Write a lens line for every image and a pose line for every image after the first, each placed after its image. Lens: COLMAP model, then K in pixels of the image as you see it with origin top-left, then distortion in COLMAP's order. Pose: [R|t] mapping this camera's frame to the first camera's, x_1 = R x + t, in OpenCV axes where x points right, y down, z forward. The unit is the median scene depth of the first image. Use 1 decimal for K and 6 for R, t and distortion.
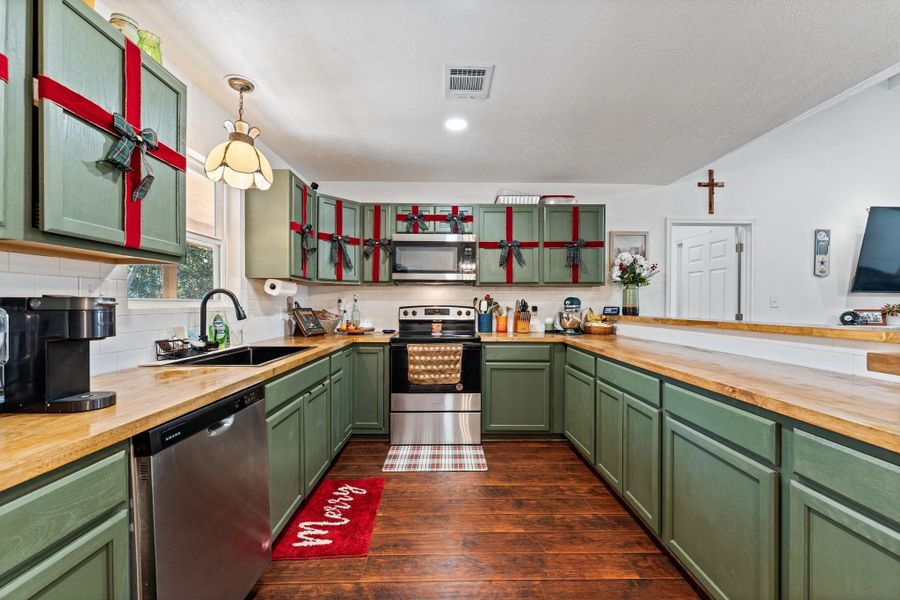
lens RADIAL K [[365.5, 0, 461.2], [0, 365.5, 305.1], [0, 0, 1]] dist [0.003285, -0.000920]
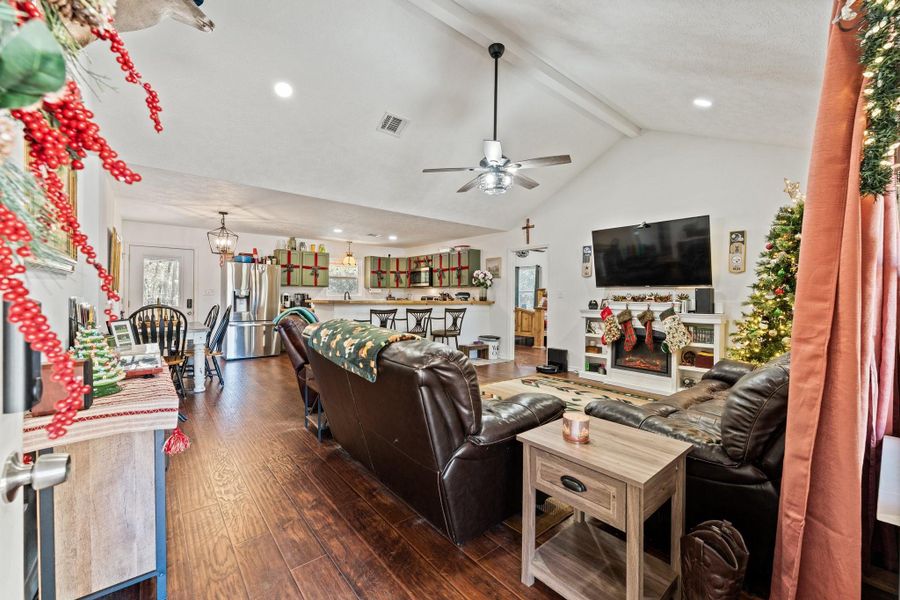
lens RADIAL K [[365.5, 0, 459.5], [0, 365.5, 301.6], [0, 0, 1]] dist [0.003285, -0.000920]
pose [[0.636221, 0.011782, -0.771417, 2.250021], [-0.008098, 0.999930, 0.008593, 0.018512], [0.771464, 0.000780, 0.636272, -0.450460]]
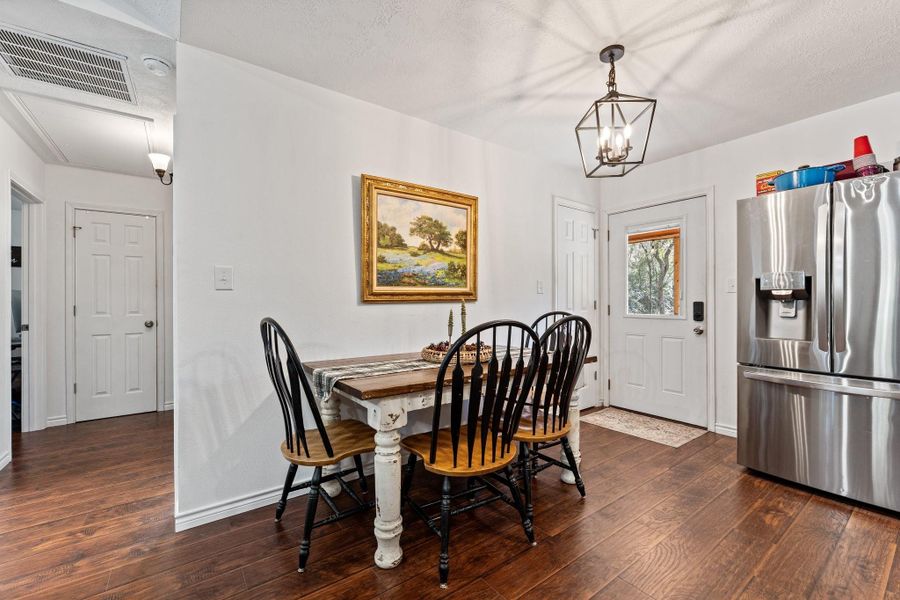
lens RADIAL K [[365.5, 0, 451.3], [0, 365.5, 302.1], [0, 0, 1]] dist [0.003285, -0.000920]
pose [[-0.823198, 0.006622, -0.567715, 0.706834], [0.005986, 0.999978, 0.002984, 0.027243], [0.567722, -0.000942, -0.823220, 0.149029]]
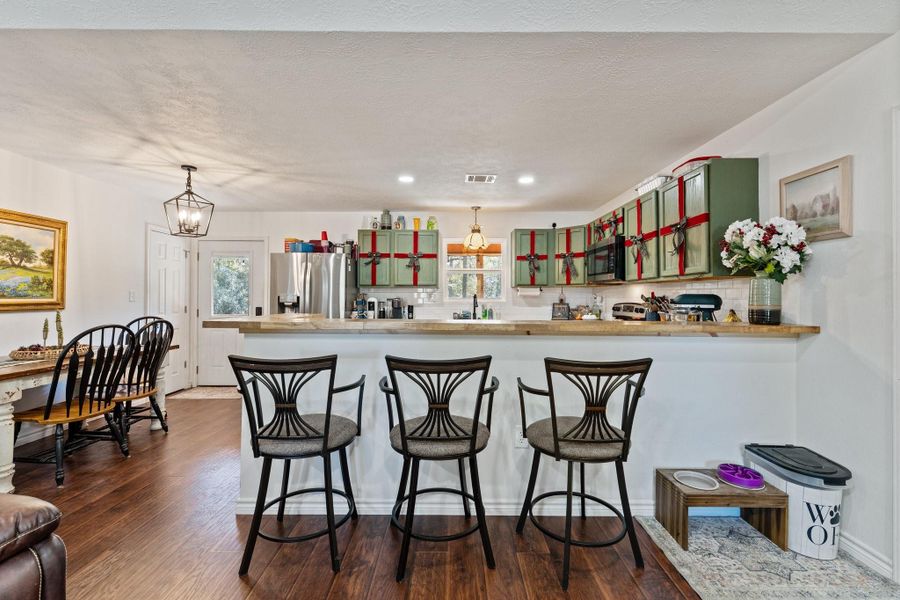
lens RADIAL K [[380.9, 0, 460.9], [0, 380.9, 296.0], [0, 0, 1]] dist [-0.007249, 0.000654]
pose [[-0.001874, -0.002979, -0.999994, 1.239613], [-0.004663, 0.999985, -0.002970, -0.013675], [0.999987, 0.004657, -0.001887, 0.595954]]
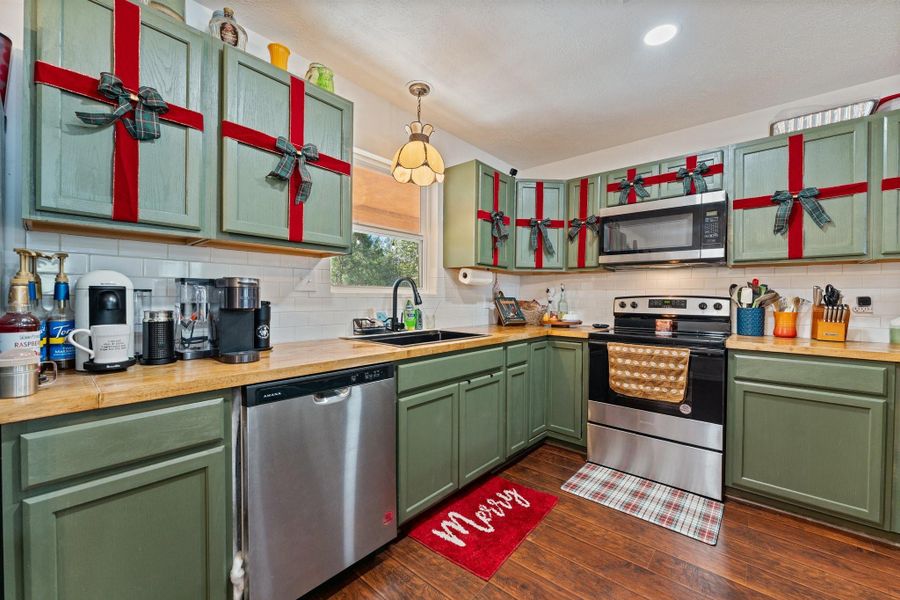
lens RADIAL K [[365.5, 0, 456.2], [0, 365.5, 300.5], [0, 0, 1]] dist [0.003285, -0.000920]
pose [[0.738079, 0.007538, -0.674672, 0.145184], [-0.008522, 0.999962, 0.001849, 0.016438], [0.674660, 0.004385, 0.738116, 0.177655]]
